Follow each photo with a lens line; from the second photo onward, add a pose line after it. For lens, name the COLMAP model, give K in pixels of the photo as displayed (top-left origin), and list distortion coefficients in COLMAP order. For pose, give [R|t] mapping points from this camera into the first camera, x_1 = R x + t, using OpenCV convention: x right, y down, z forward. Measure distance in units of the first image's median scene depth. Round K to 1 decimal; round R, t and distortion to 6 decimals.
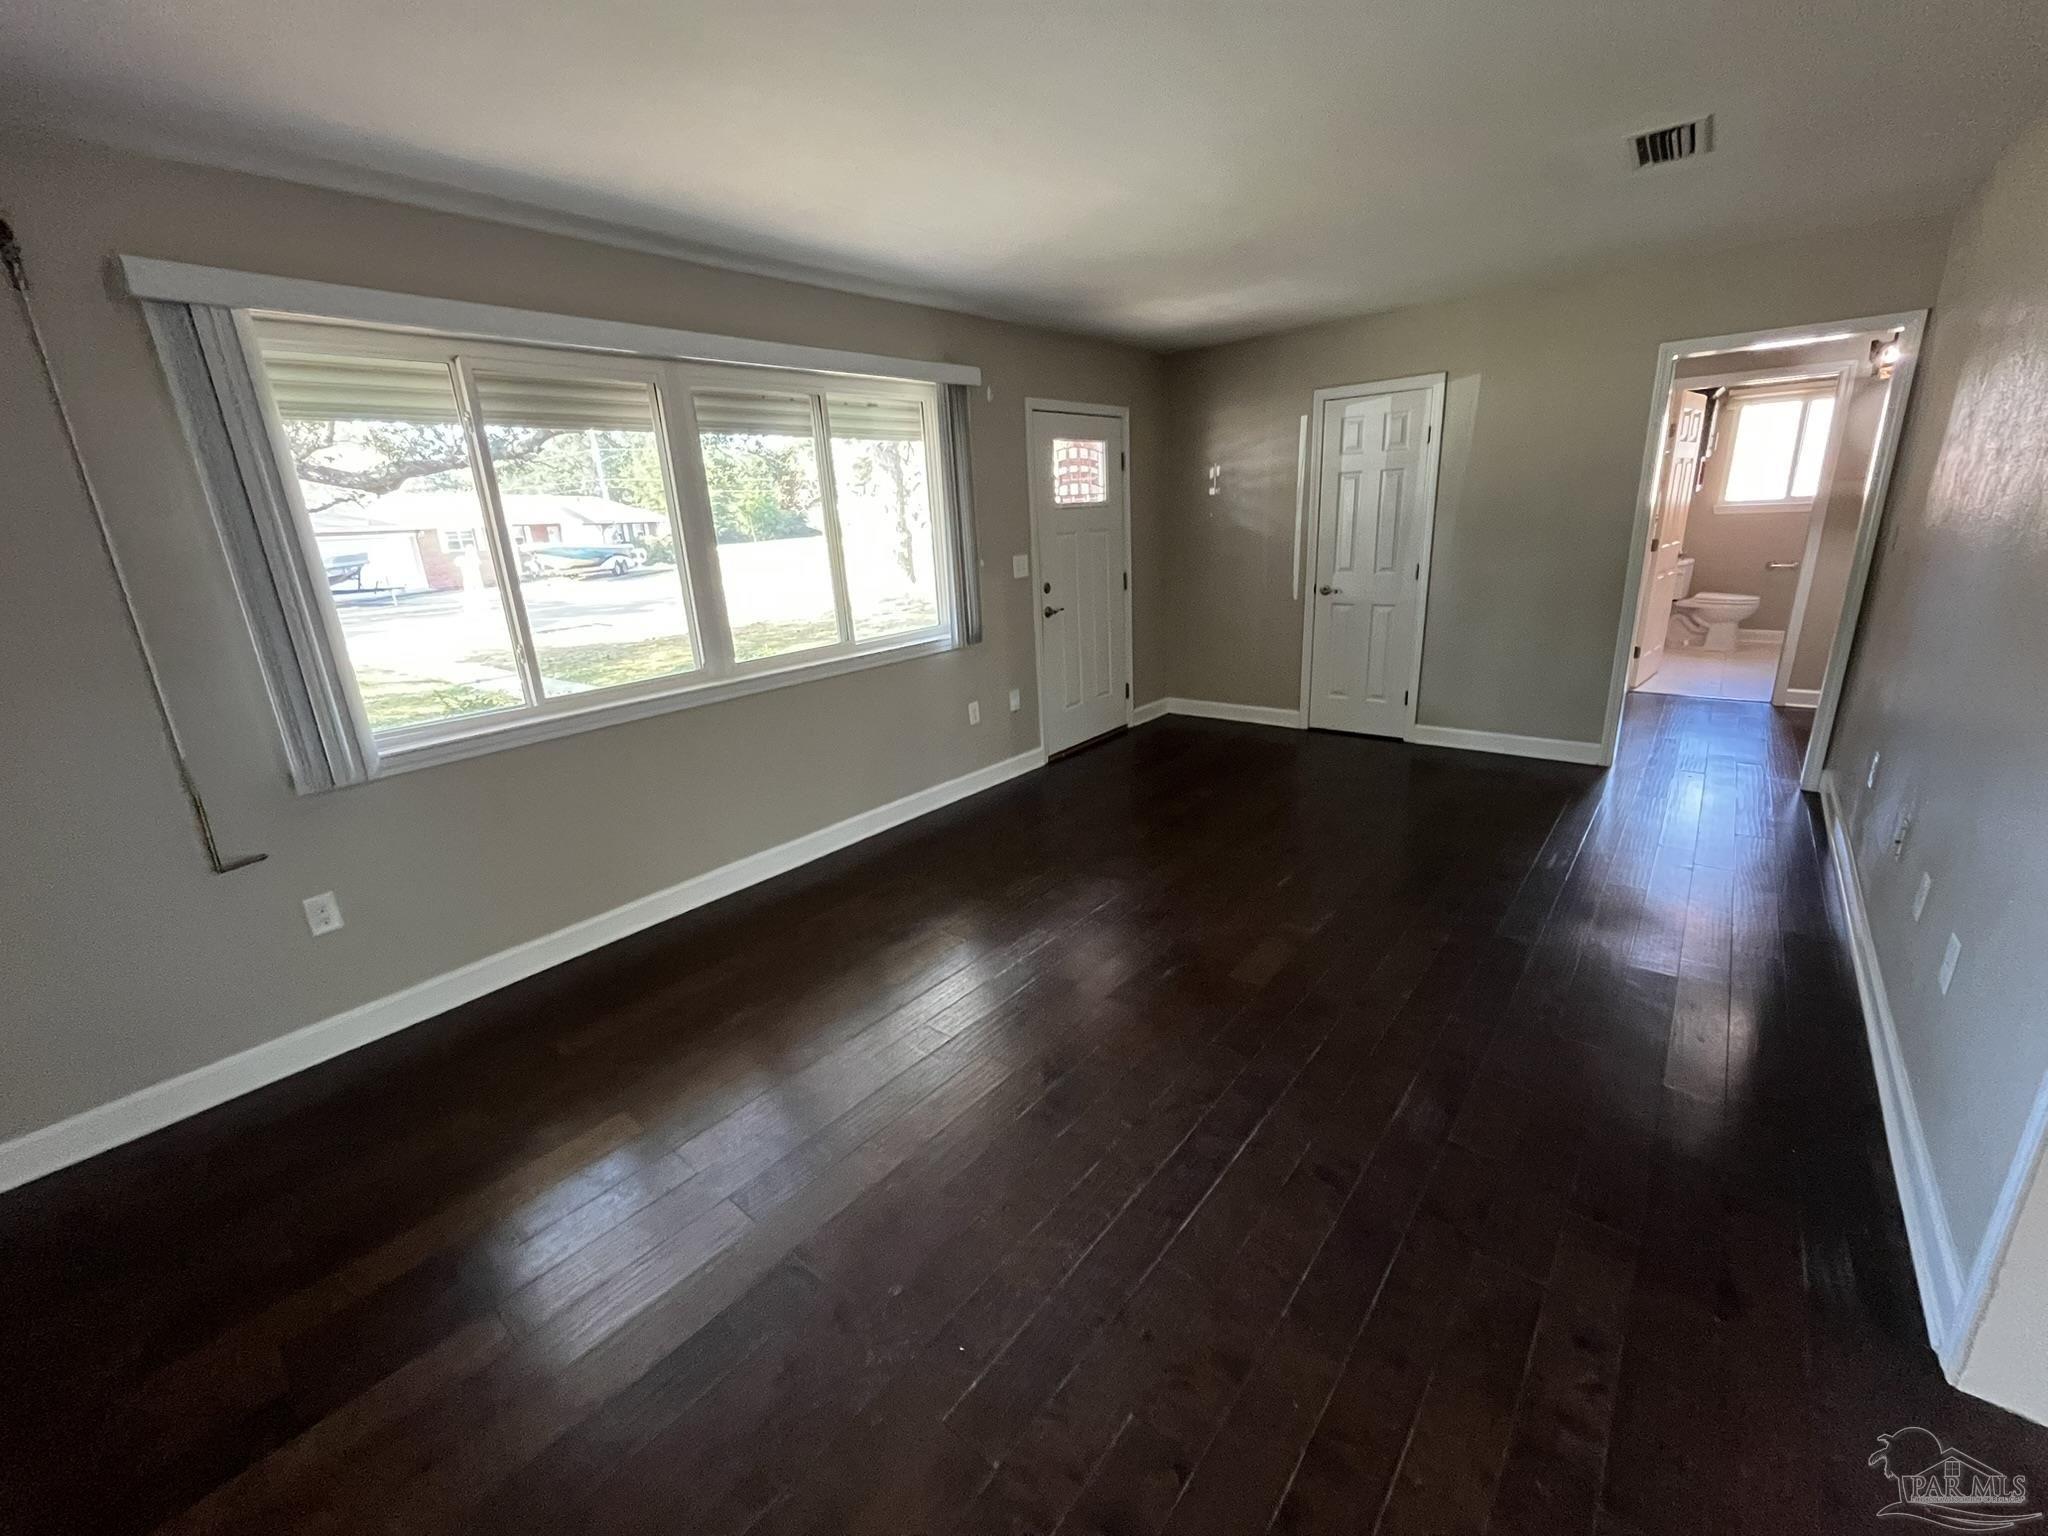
lens RADIAL K [[834.5, 0, 1011.1], [0, 834.5, 767.2], [0, 0, 1]] dist [-0.003793, 0.000157]
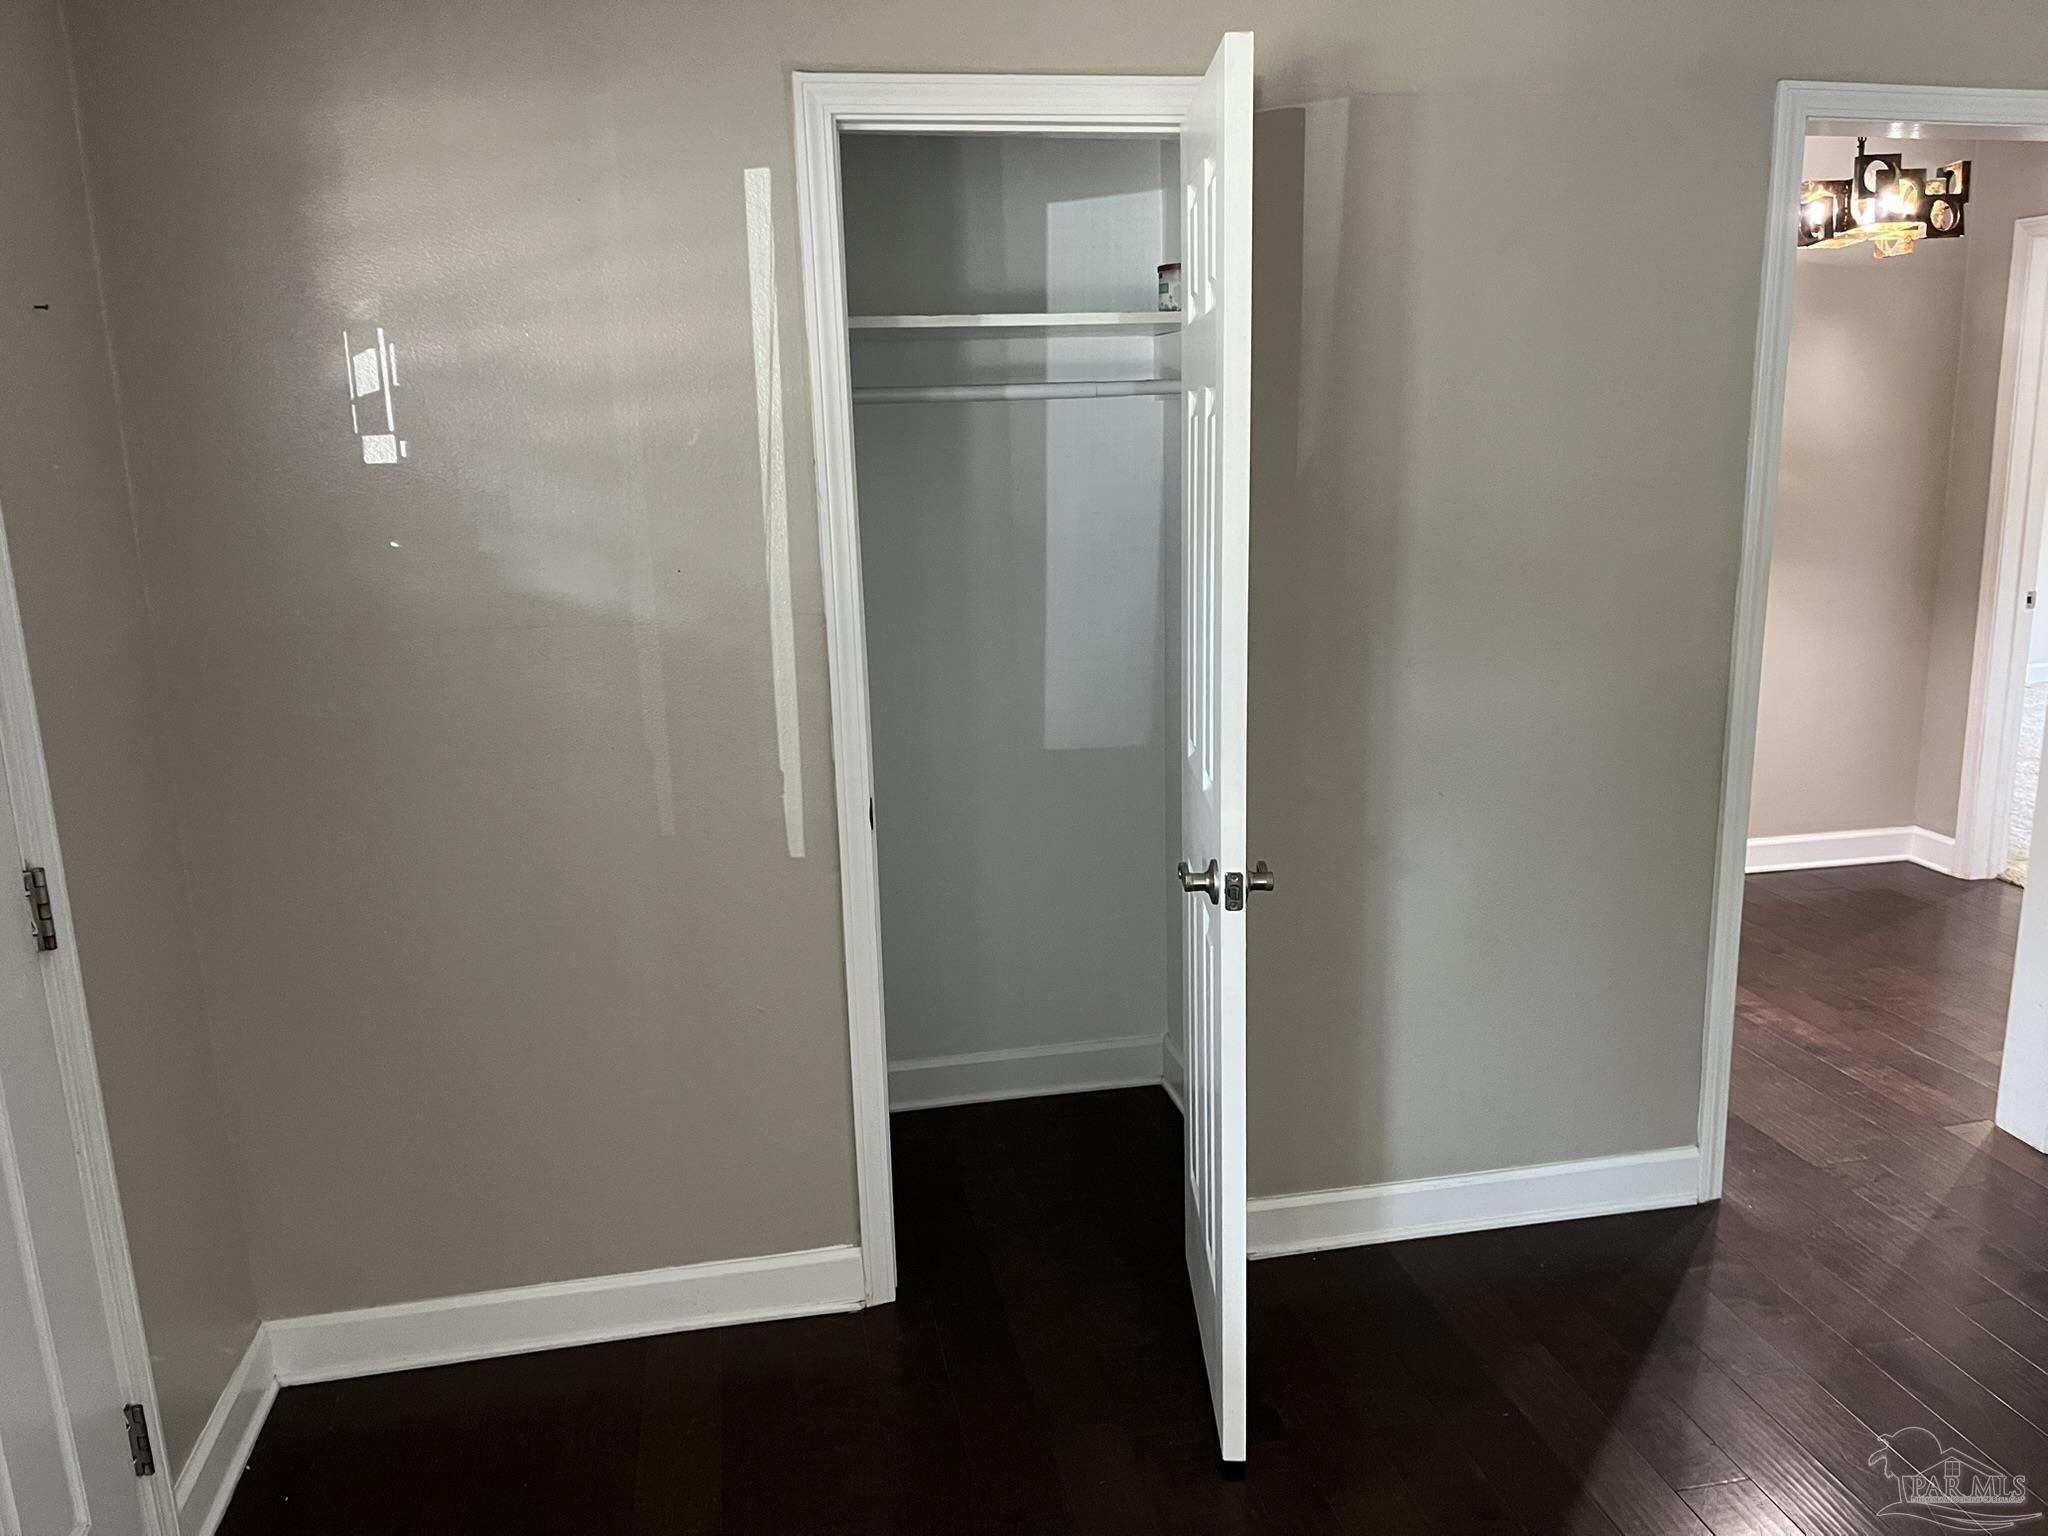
lens RADIAL K [[1547.6, 0, 1030.8], [0, 1547.6, 776.0], [0, 0, 1]] dist [0.063339, -0.076307]
pose [[0.631298, -0.139500, 0.762891, 0.017273], [0.223010, 0.974796, -0.006294, -0.229239], [-0.742784, 0.174106, 0.646497, 0.690663]]
